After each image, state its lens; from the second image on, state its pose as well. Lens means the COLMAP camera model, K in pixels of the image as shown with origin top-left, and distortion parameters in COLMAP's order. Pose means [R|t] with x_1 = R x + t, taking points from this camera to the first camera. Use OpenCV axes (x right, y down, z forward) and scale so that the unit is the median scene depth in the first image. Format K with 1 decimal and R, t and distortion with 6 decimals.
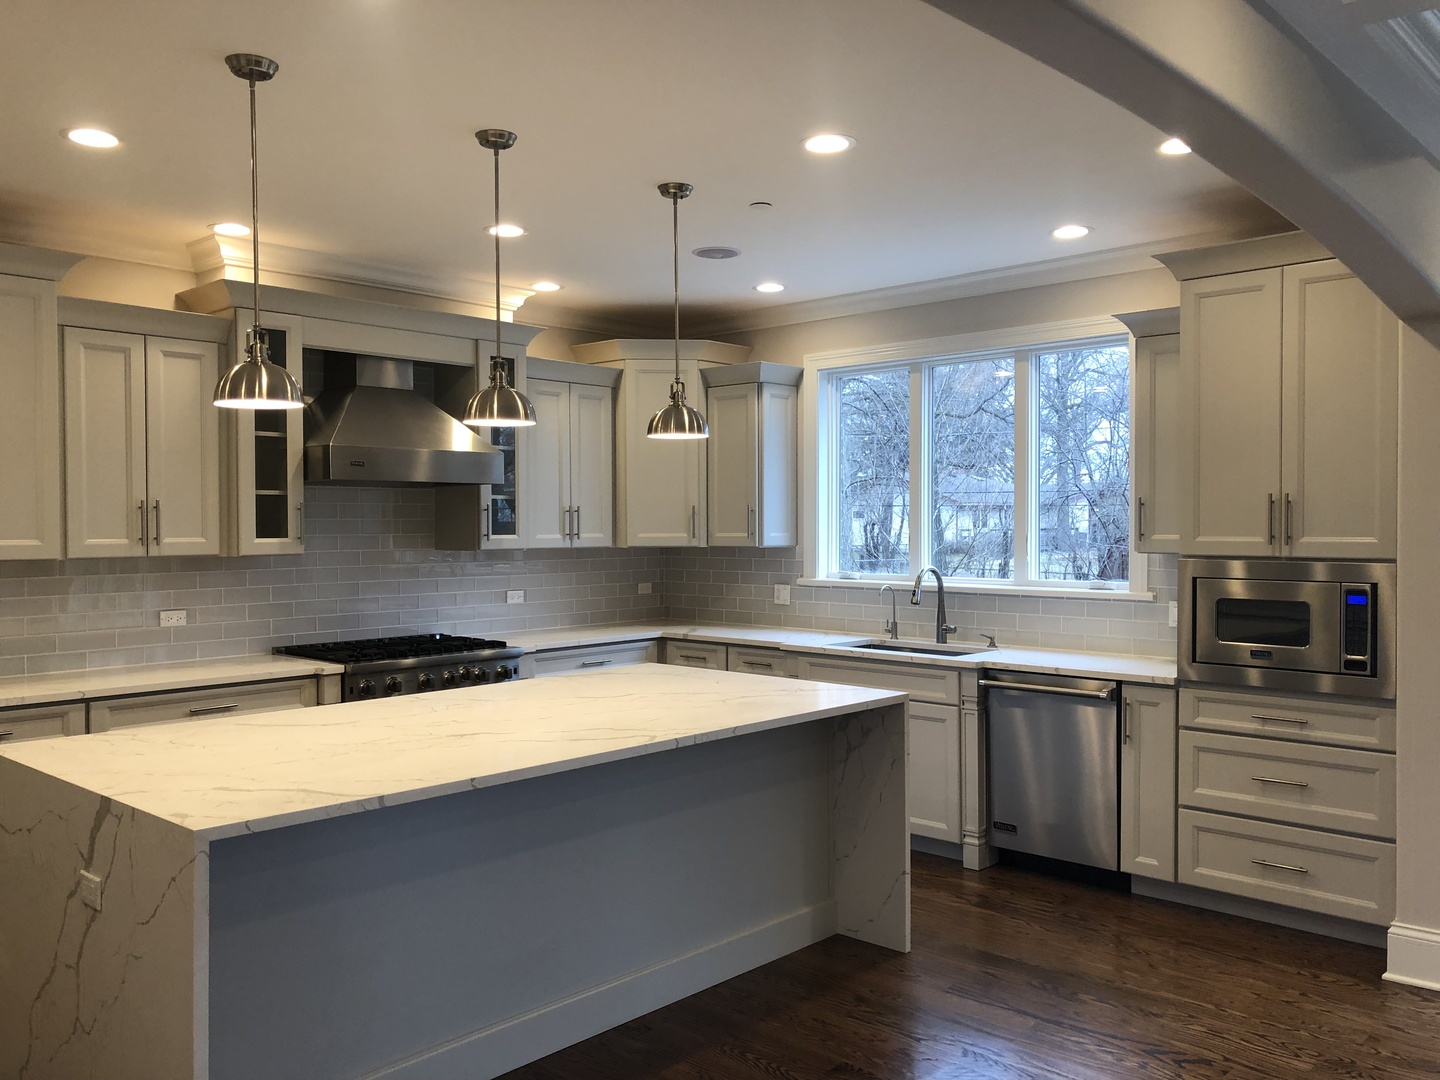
lens RADIAL K [[1191.3, 0, 716.4], [0, 1191.3, 545.4], [0, 0, 1]] dist [0.039692, -0.035154]
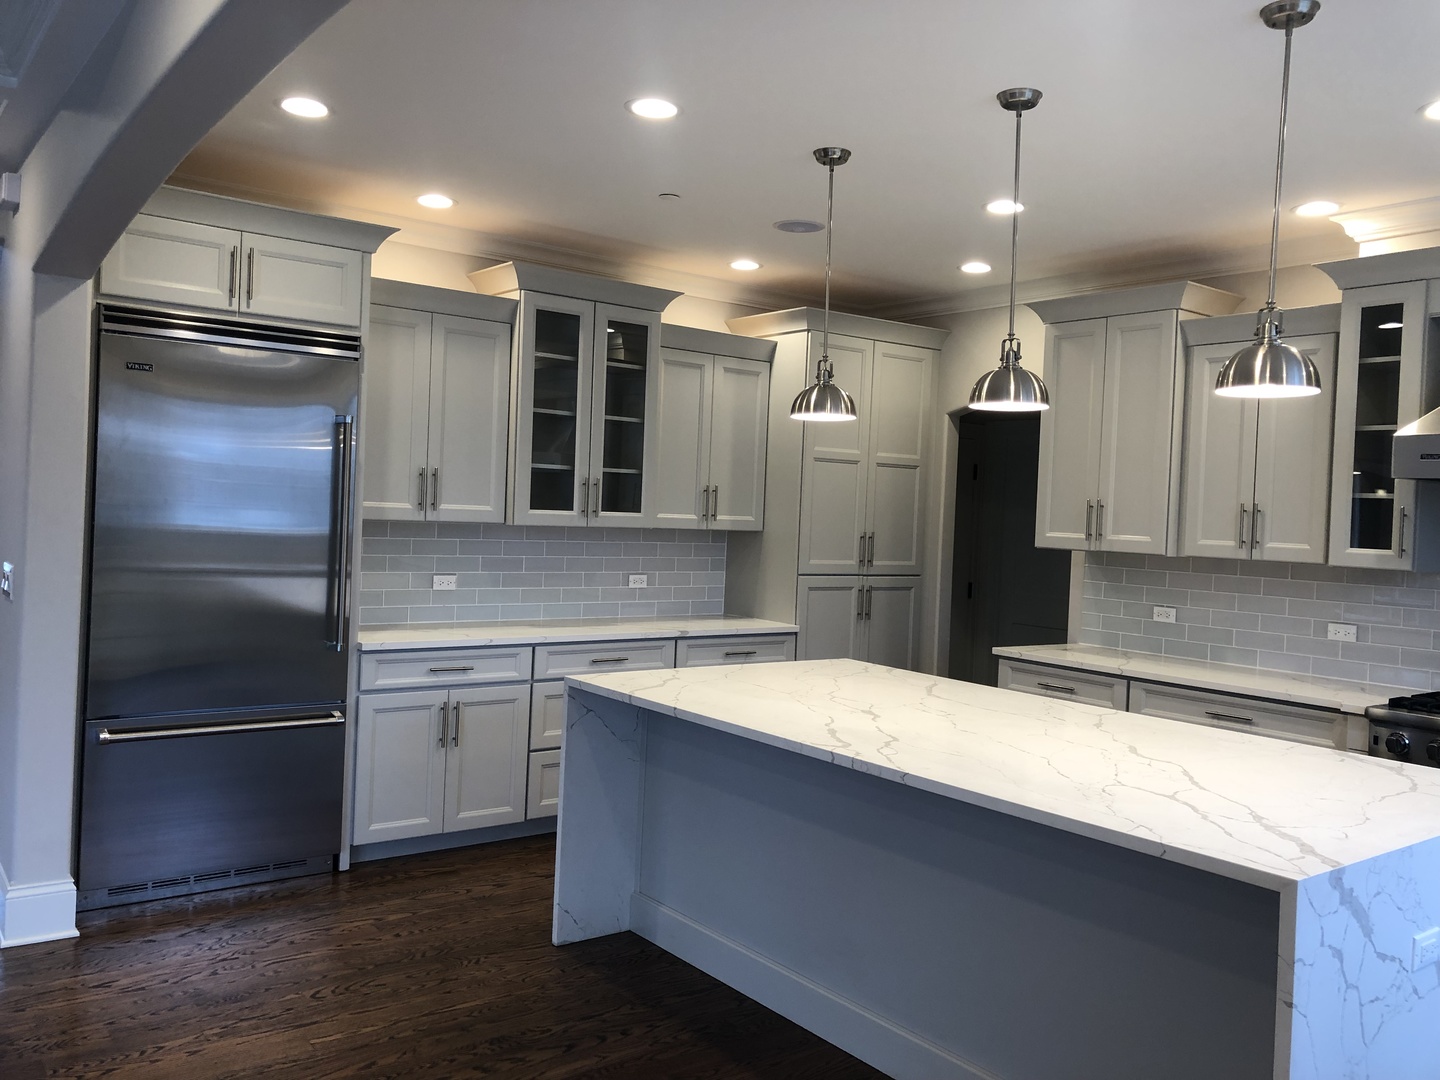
lens RADIAL K [[1179.6, 0, 721.0], [0, 1179.6, 529.7], [0, 0, 1]] dist [0.033715, -0.031430]
pose [[-0.169219, 0.012076, -0.985505, 0.575266], [-0.059824, 0.997955, 0.022500, -0.011612], [0.983761, 0.062764, -0.168150, 0.719854]]
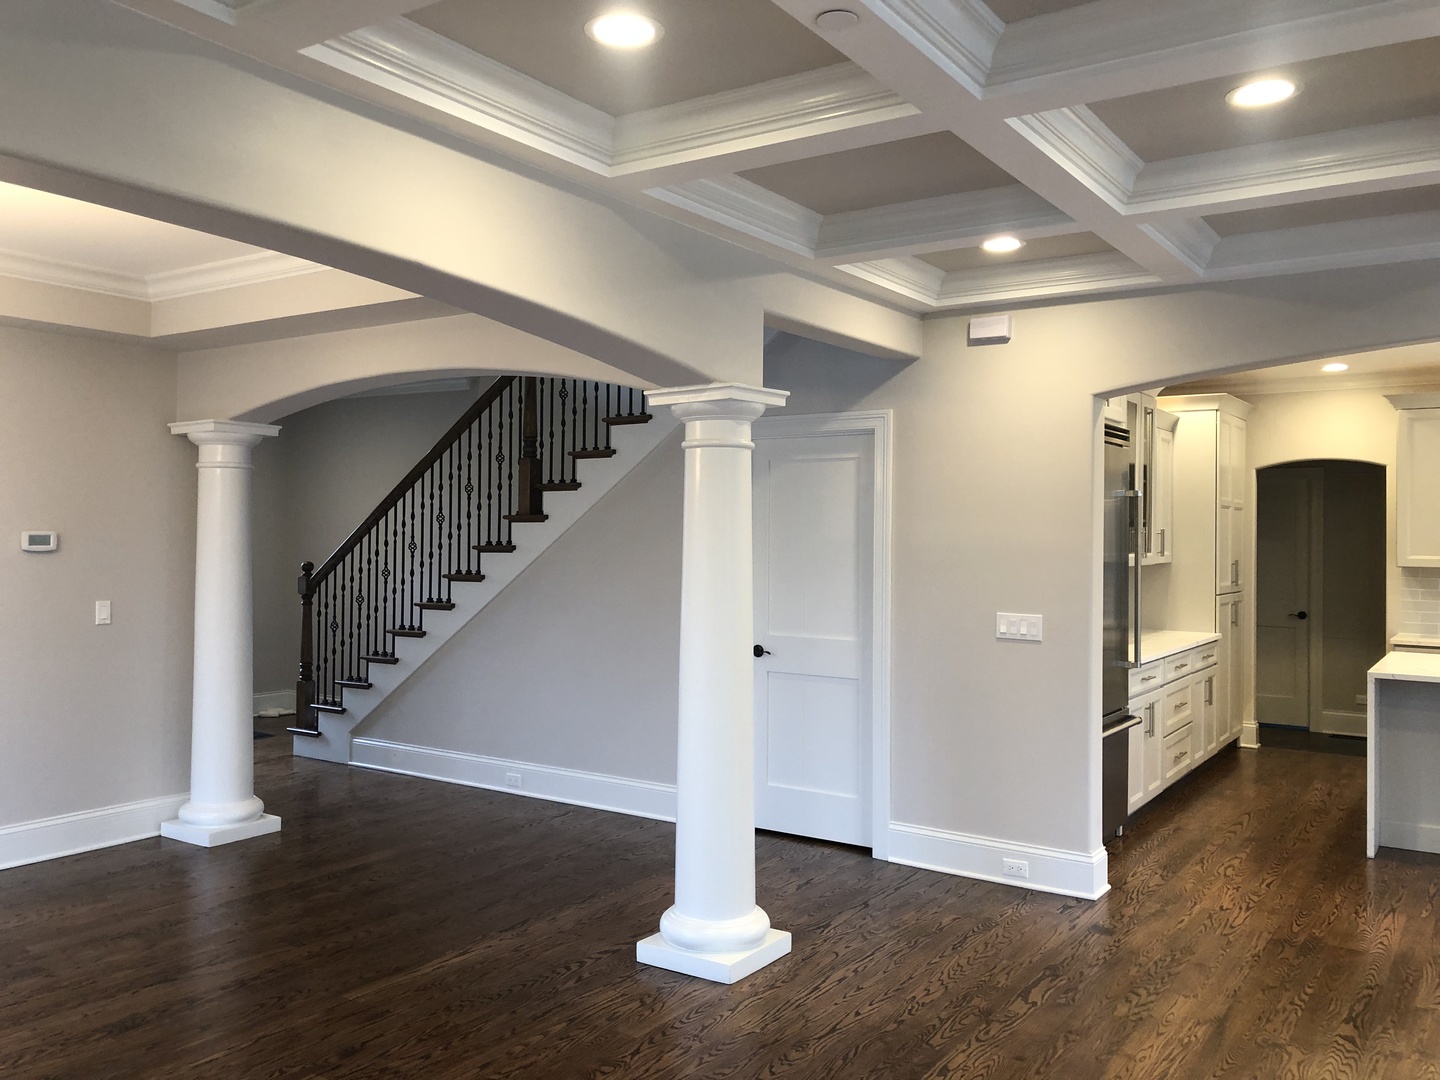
lens RADIAL K [[1179.6, 0, 721.0], [0, 1179.6, 529.7], [0, 0, 1]] dist [0.033715, -0.031430]
pose [[0.156535, -0.002720, -0.987669, 0.862653], [-0.027933, 0.999584, -0.007180, -0.000306], [0.987277, 0.028712, 0.156394, -0.348025]]
